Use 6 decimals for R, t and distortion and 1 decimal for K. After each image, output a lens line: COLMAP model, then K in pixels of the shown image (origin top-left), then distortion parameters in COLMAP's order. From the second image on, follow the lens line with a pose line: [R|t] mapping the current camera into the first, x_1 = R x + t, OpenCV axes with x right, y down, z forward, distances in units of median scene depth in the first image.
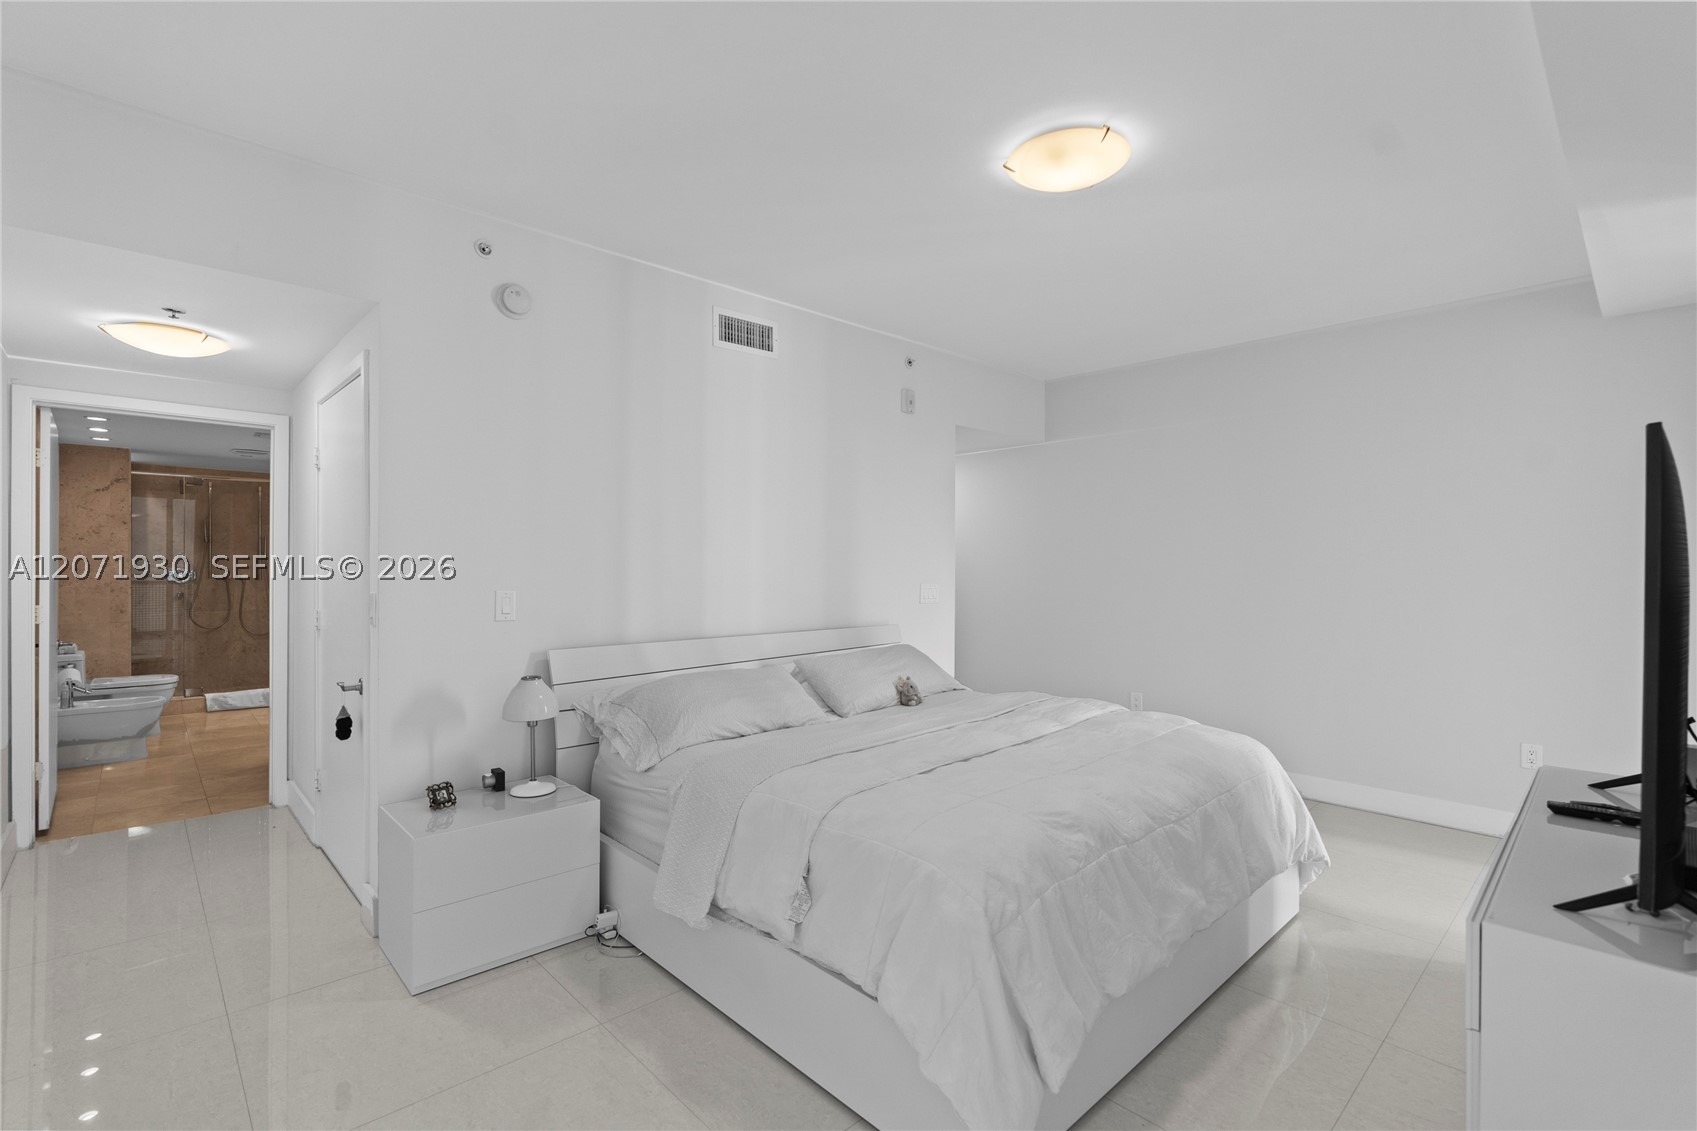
lens RADIAL K [[770.9, 0, 850.3], [0, 770.9, 565.6], [0, 0, 1]] dist [-0.010533, 0.000010]
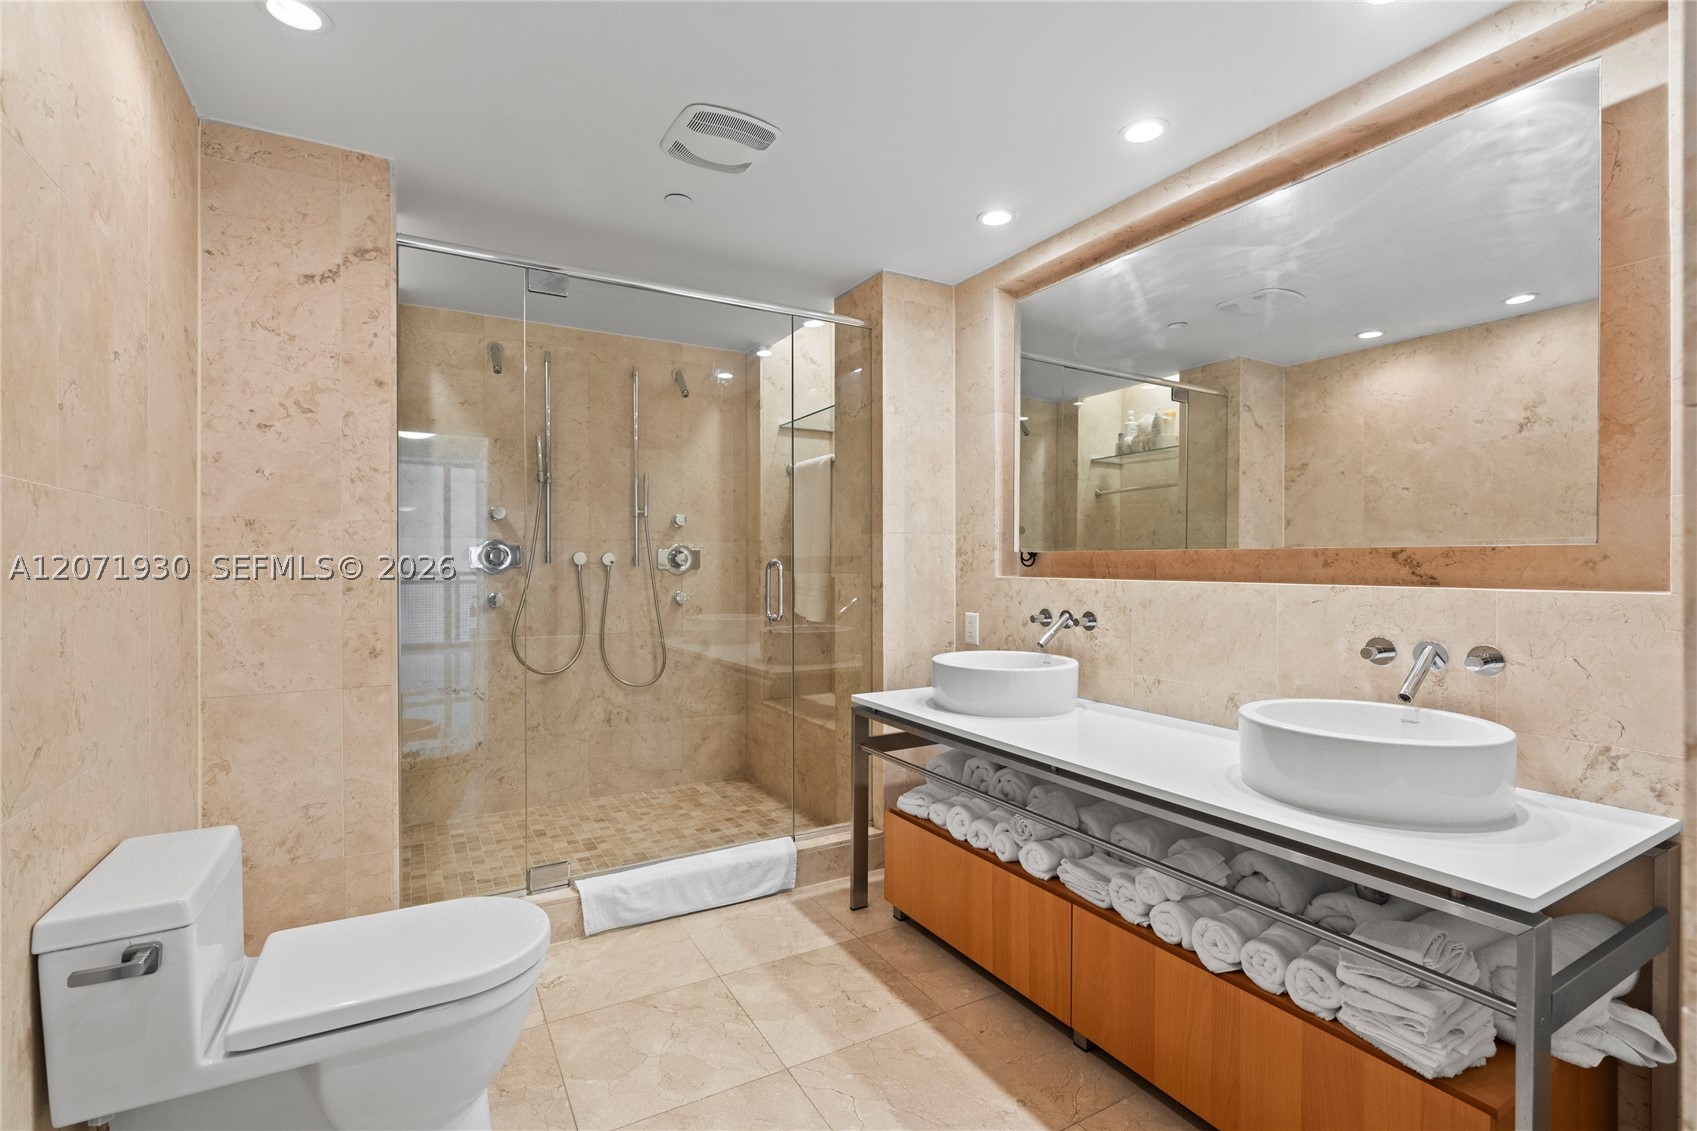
lens RADIAL K [[770.9, 0, 841.9], [0, 770.9, 568.7], [0, 0, 1]] dist [-0.010533, 0.000010]
pose [[0.971101, -0.001000, -0.238668, -0.640641], [0.002037, 0.999990, 0.004097, 0.021268], [0.238662, -0.004464, 0.971092, 0.685601]]
